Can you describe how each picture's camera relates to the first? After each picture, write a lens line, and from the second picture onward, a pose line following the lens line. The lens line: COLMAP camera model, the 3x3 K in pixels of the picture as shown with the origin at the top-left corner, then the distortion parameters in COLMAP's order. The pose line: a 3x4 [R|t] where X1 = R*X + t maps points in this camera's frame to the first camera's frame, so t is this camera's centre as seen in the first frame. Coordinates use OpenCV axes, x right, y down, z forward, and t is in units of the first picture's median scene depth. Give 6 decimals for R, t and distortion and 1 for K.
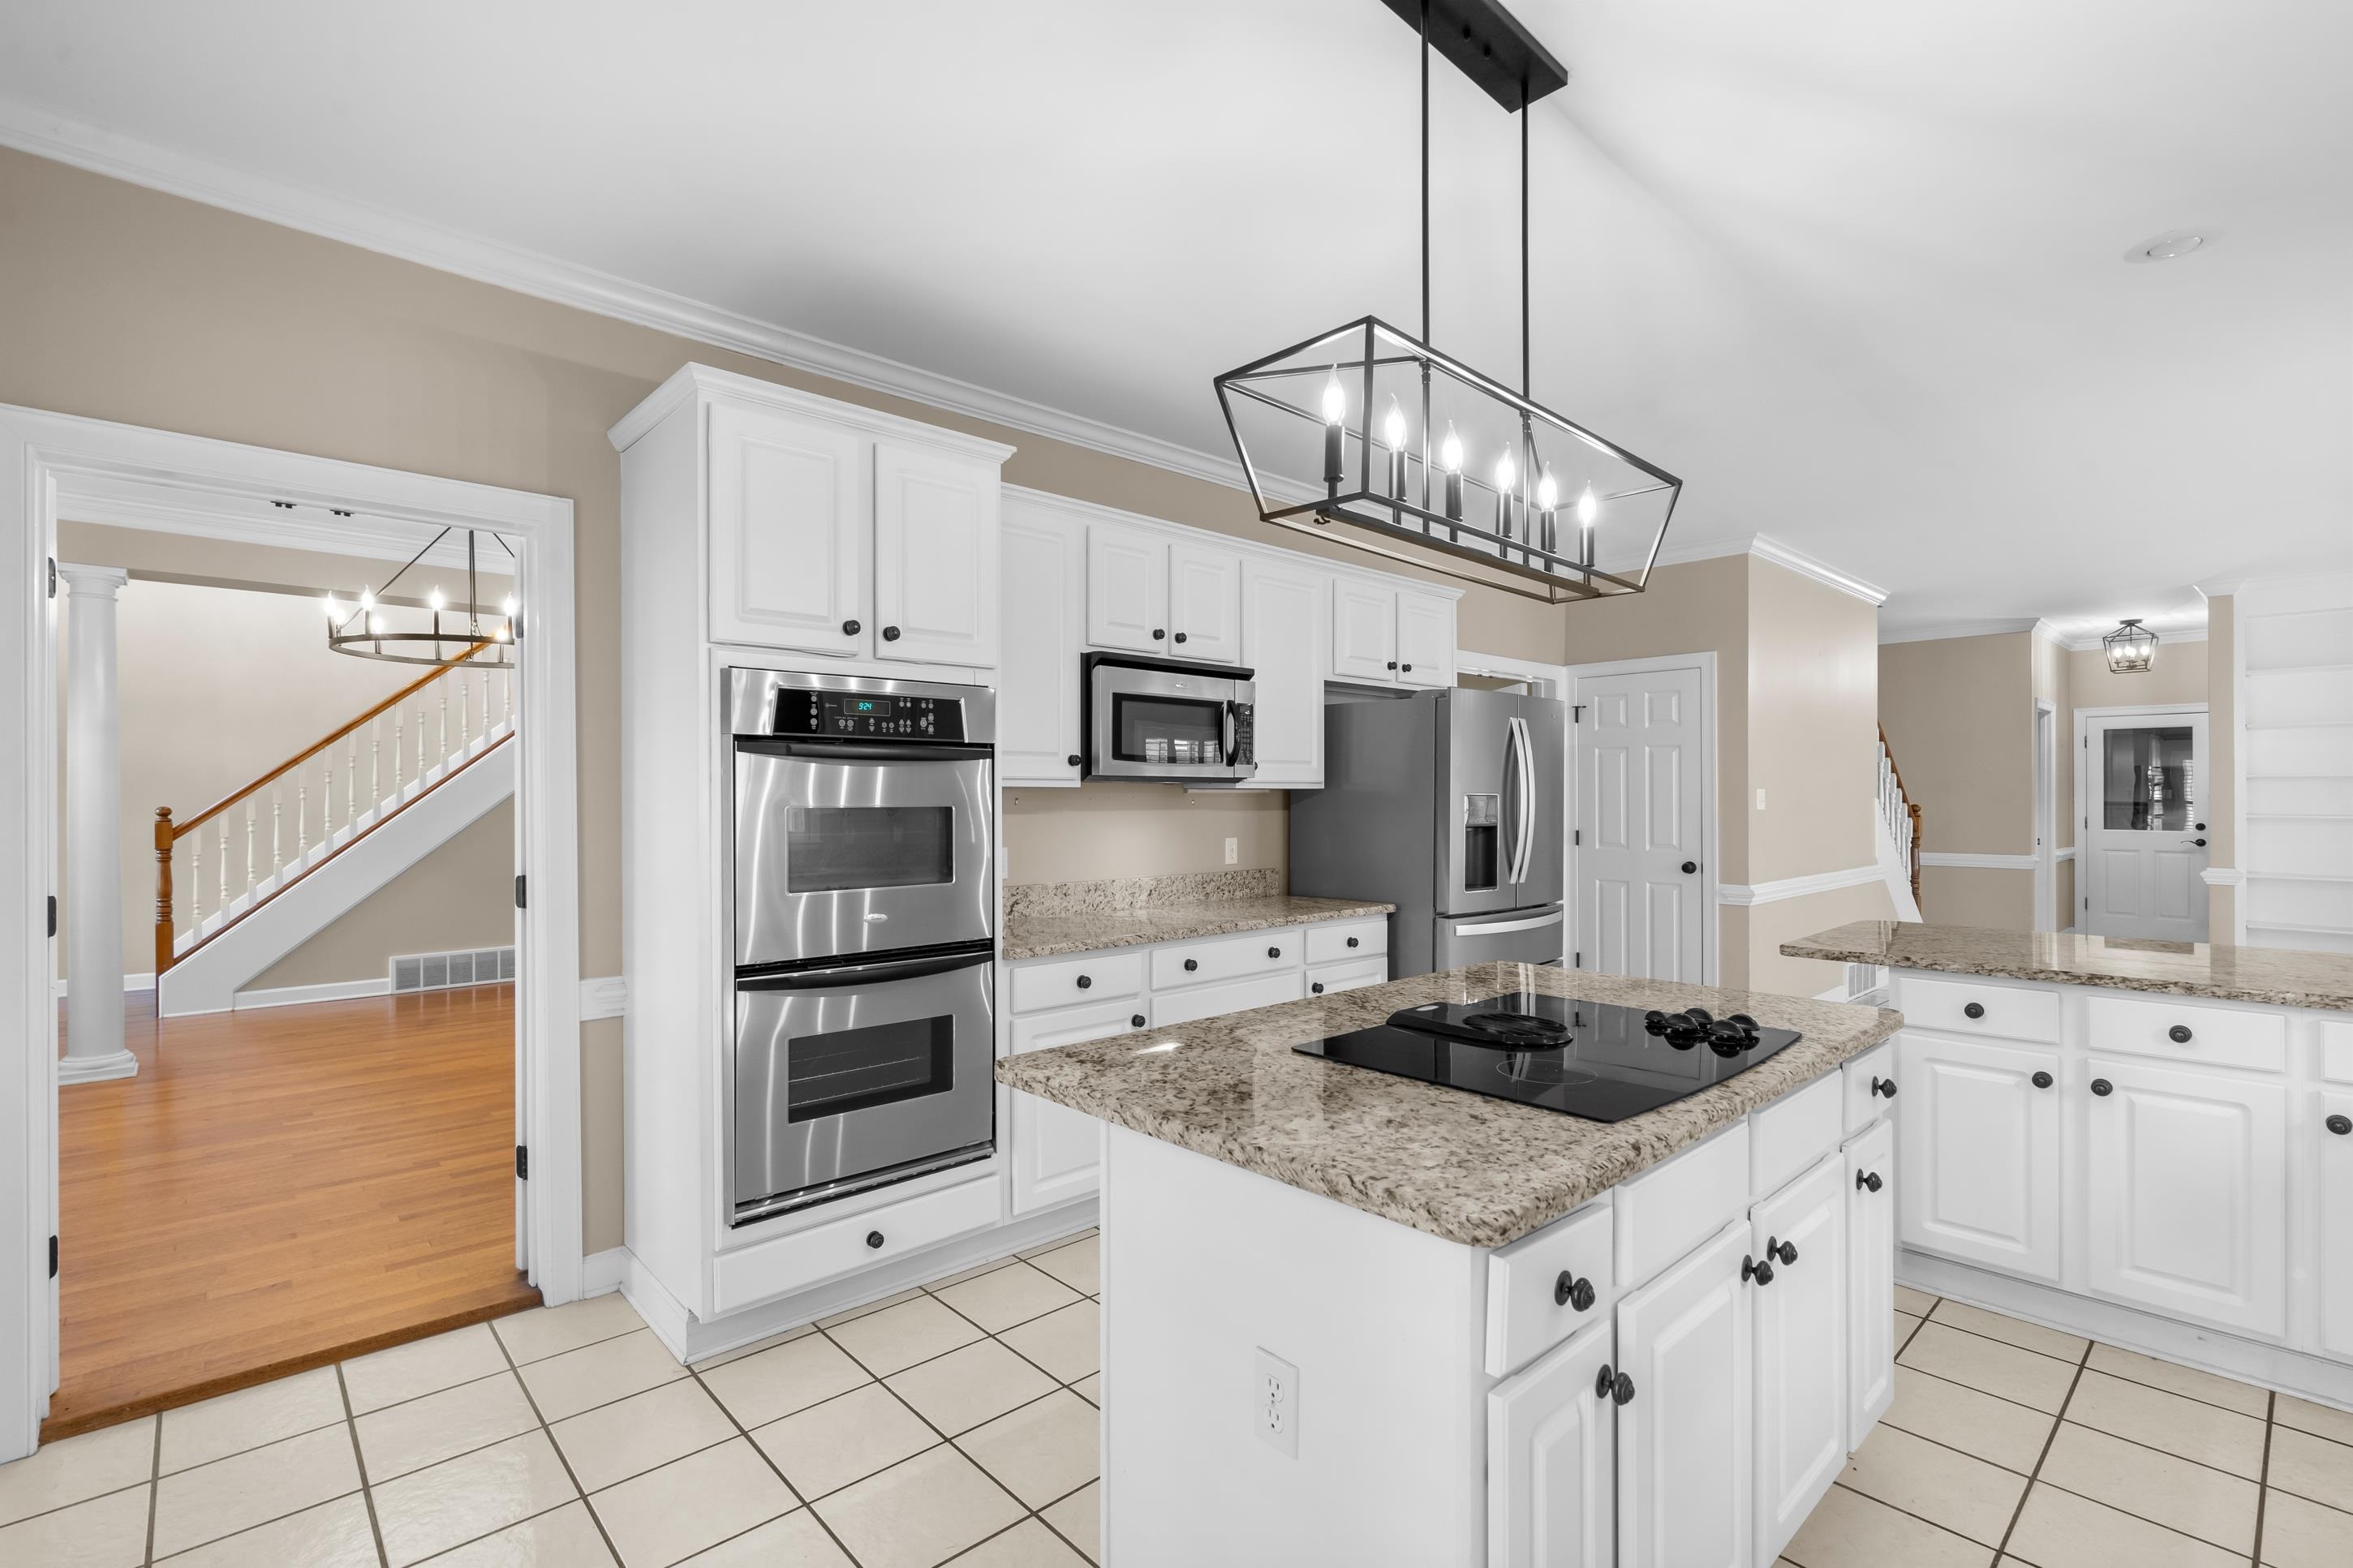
lens RADIAL K [[1065.1, 0, 1169.7], [0, 1065.1, 784.1], [0, 0, 1]] dist [-0.037912, -0.000695]
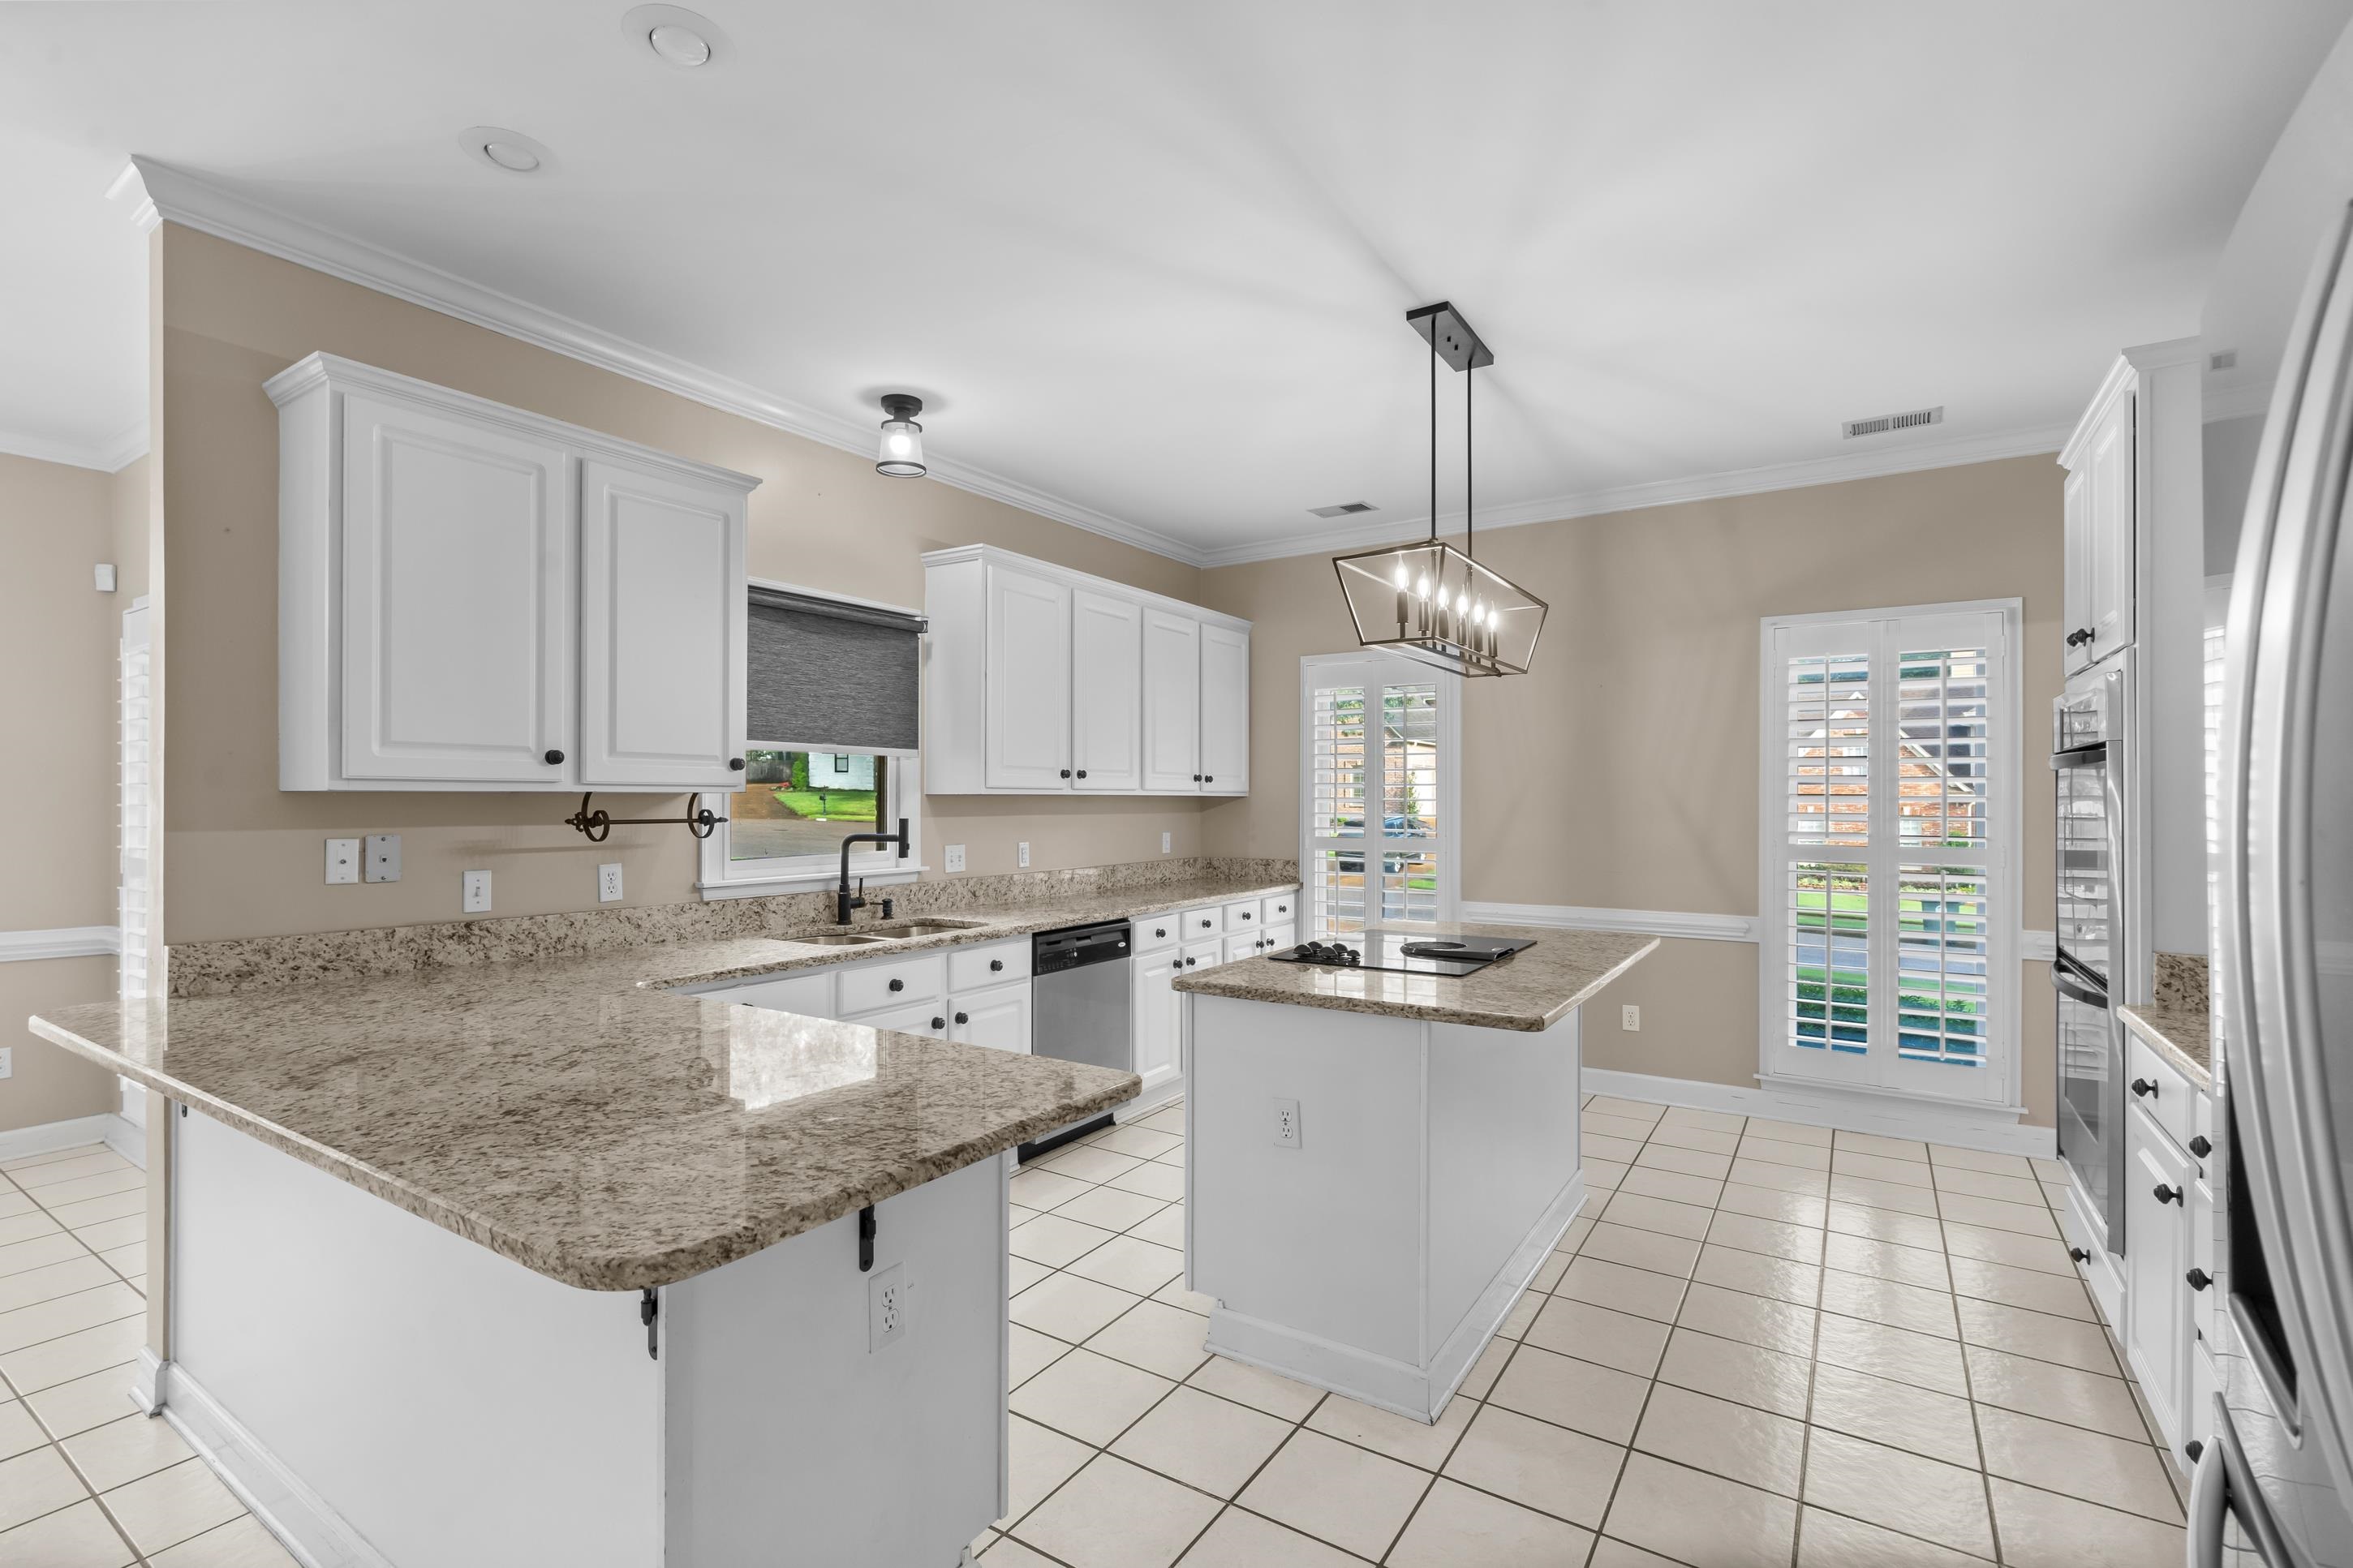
lens RADIAL K [[1065.1, 0, 1184.7], [0, 1065.1, 794.9], [0, 0, 1]] dist [-0.037912, -0.000695]
pose [[0.969176, -0.007156, 0.246264, -0.446731], [0.005972, 0.999967, 0.005555, -0.009444], [-0.246296, -0.003914, 0.969187, -0.429026]]
